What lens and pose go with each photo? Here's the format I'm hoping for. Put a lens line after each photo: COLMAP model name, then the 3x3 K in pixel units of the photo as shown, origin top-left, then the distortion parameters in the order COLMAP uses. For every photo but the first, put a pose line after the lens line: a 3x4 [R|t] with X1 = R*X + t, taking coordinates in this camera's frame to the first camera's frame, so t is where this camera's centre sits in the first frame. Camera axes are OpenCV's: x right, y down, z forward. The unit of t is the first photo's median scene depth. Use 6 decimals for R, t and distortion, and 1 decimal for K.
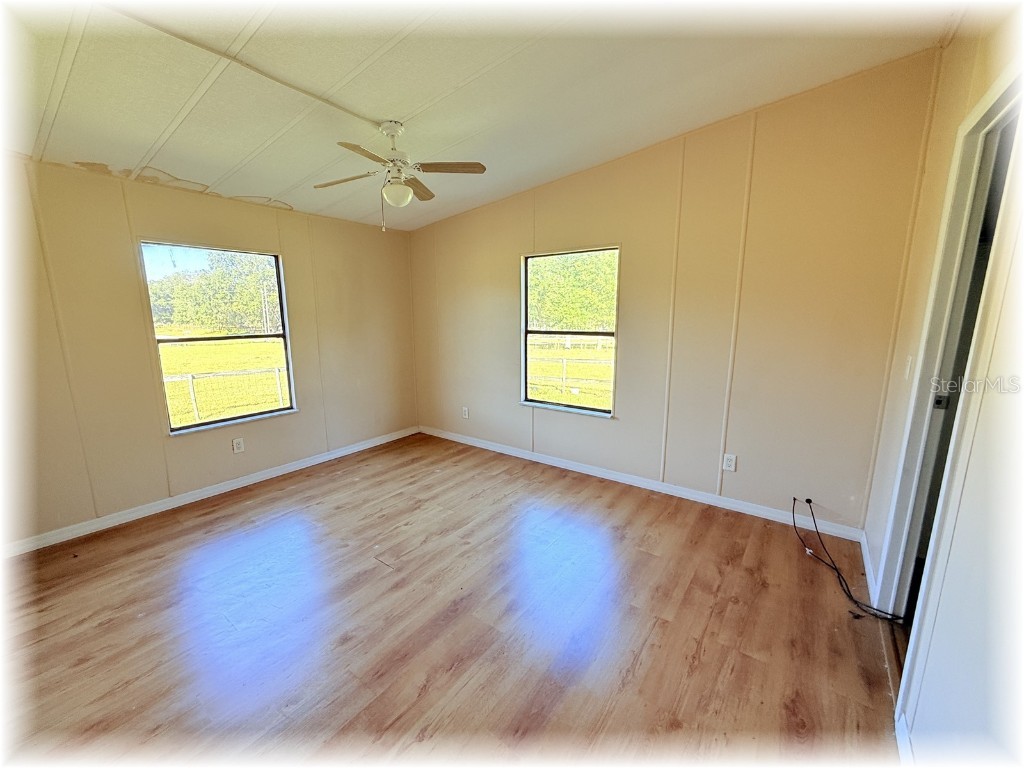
lens RADIAL K [[408.1, 0, 508.6], [0, 408.1, 387.5], [0, 0, 1]] dist [-0.008873, 0.000351]
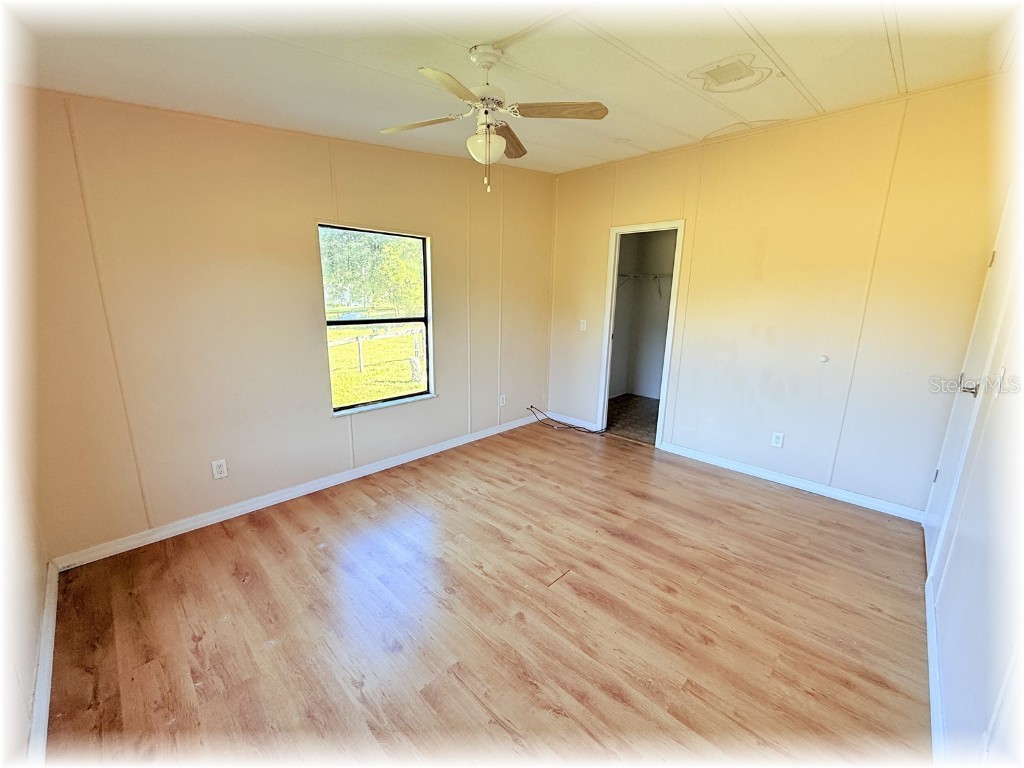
lens RADIAL K [[408.1, 0, 514.8], [0, 408.1, 385.8], [0, 0, 1]] dist [-0.008873, 0.000351]
pose [[0.127877, -0.207294, 0.969885, -0.784452], [0.169251, 0.968130, 0.184604, -0.118918], [-0.977242, 0.140547, 0.158887, 0.630718]]
